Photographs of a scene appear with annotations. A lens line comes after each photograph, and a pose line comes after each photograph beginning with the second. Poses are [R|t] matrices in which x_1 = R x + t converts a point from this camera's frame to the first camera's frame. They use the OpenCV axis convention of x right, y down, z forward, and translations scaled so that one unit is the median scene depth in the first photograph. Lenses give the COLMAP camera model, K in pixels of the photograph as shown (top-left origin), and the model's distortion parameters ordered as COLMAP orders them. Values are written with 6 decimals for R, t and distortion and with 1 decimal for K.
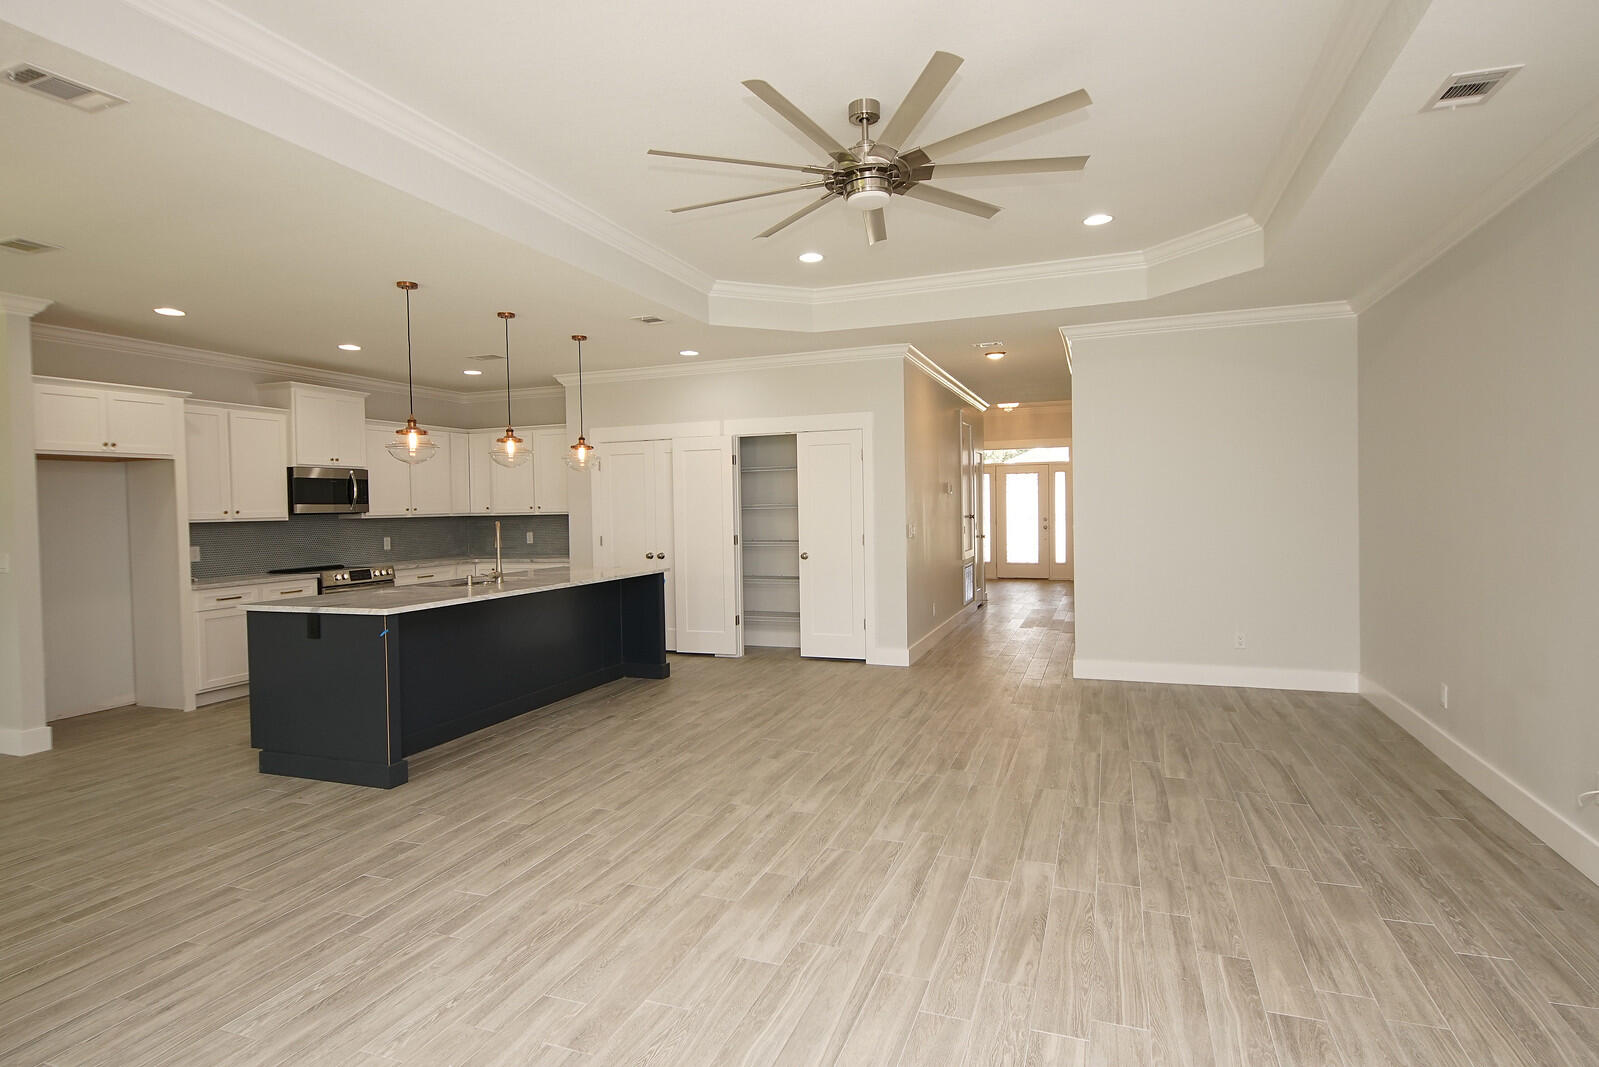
lens RADIAL K [[860.4, 0, 781.7], [0, 860.4, 529.8], [0, 0, 1]] dist [0.038043, -0.042423]
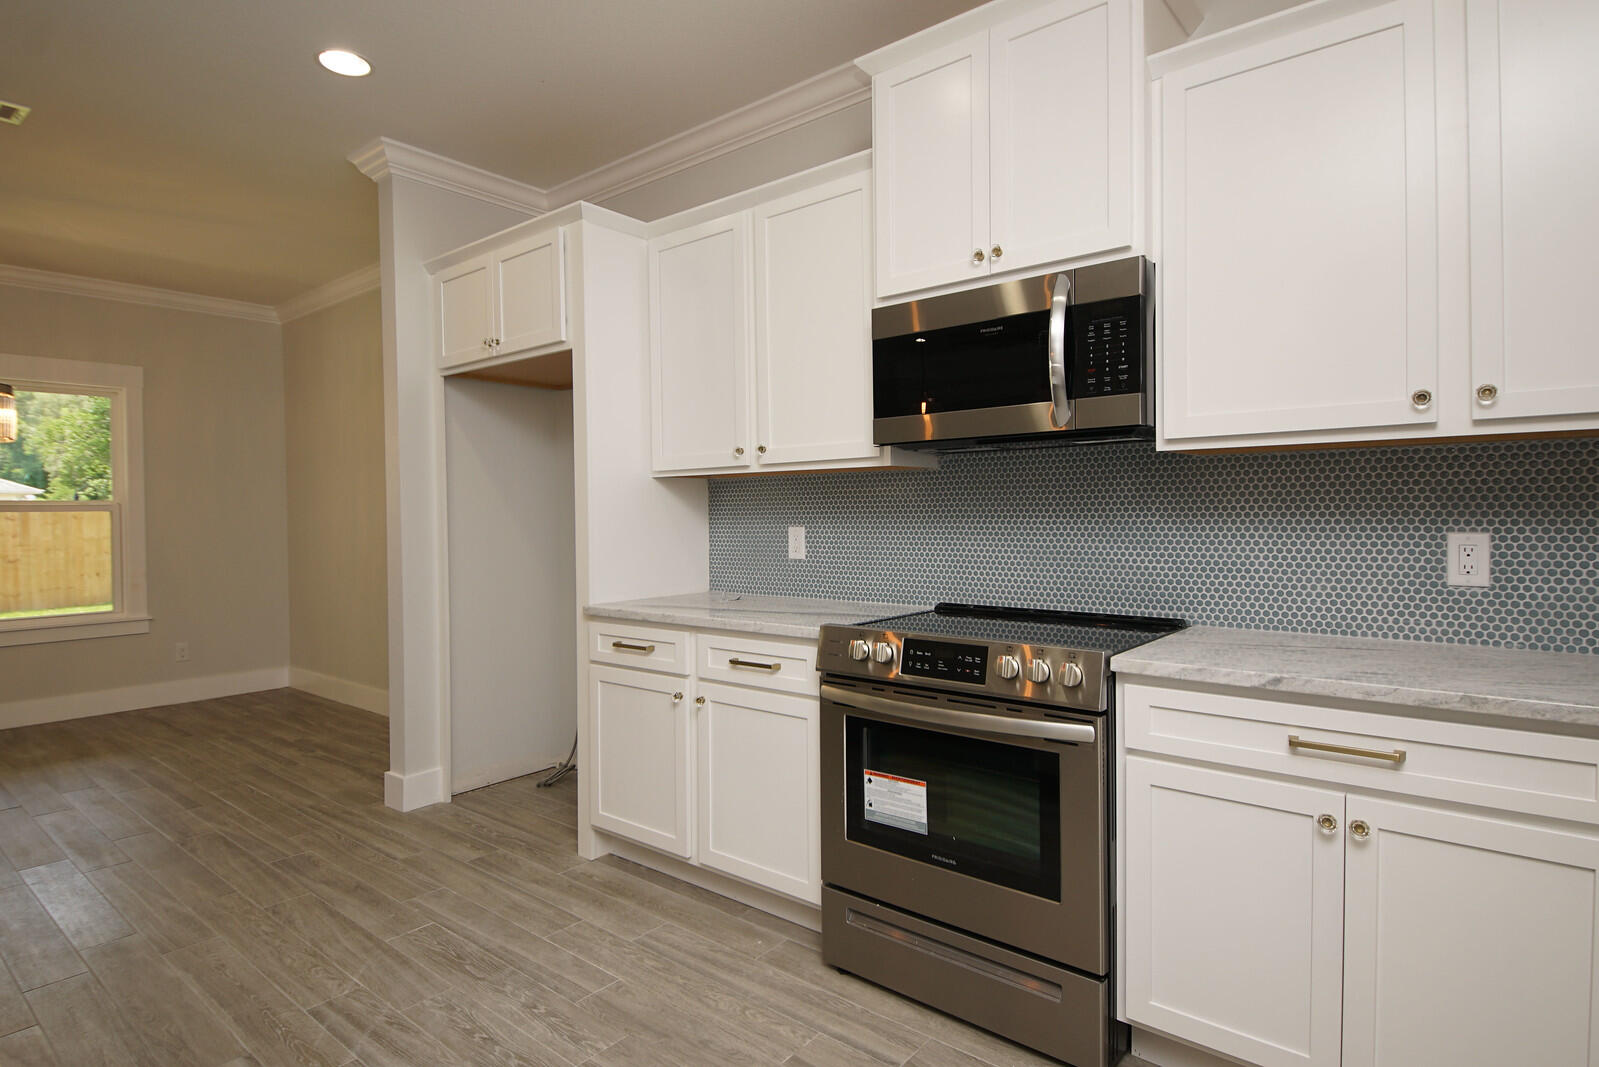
lens RADIAL K [[860.4, 0, 781.7], [0, 860.4, 529.8], [0, 0, 1]] dist [0.038043, -0.042423]
pose [[-0.332859, 0.043916, -0.941953, -0.307140], [-0.007154, 0.998769, 0.049093, -0.002497], [0.942950, 0.023080, -0.332135, 1.483302]]
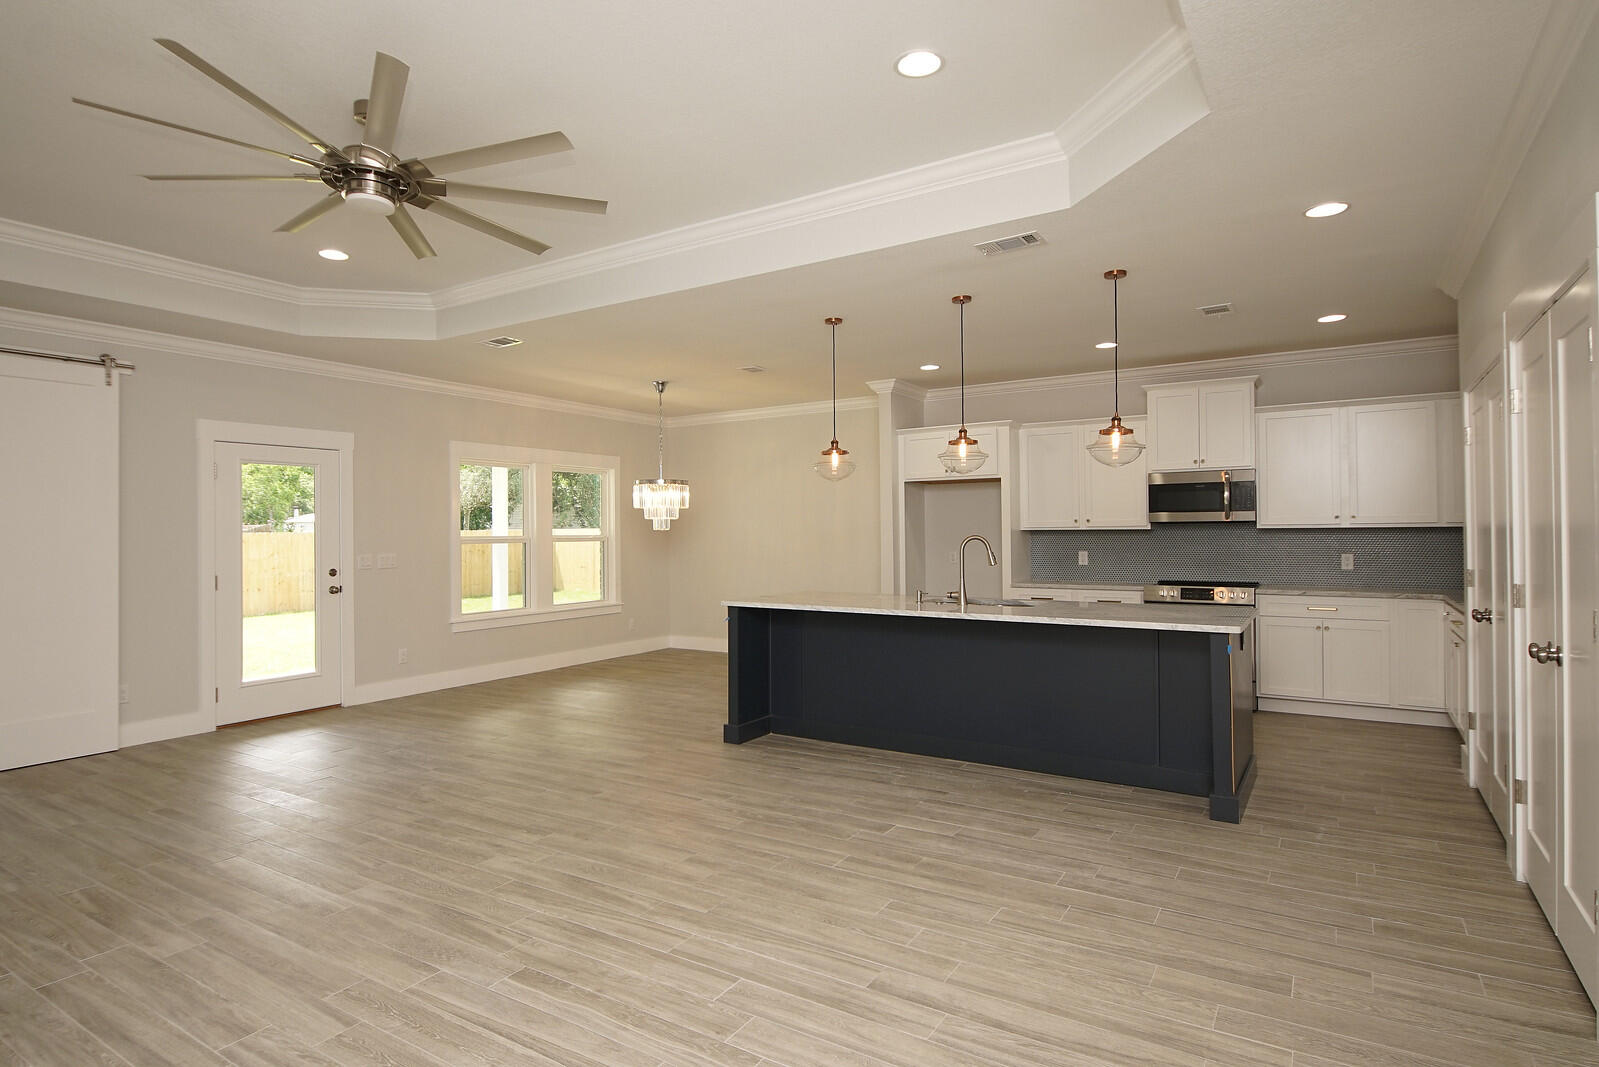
lens RADIAL K [[860.4, 0, 781.7], [0, 860.4, 529.8], [0, 0, 1]] dist [0.038043, -0.042423]
pose [[-0.205395, 0.017547, -0.978522, 0.628515], [-0.015294, 0.999660, 0.021136, -0.033663], [0.978560, 0.019307, -0.205057, 1.099136]]
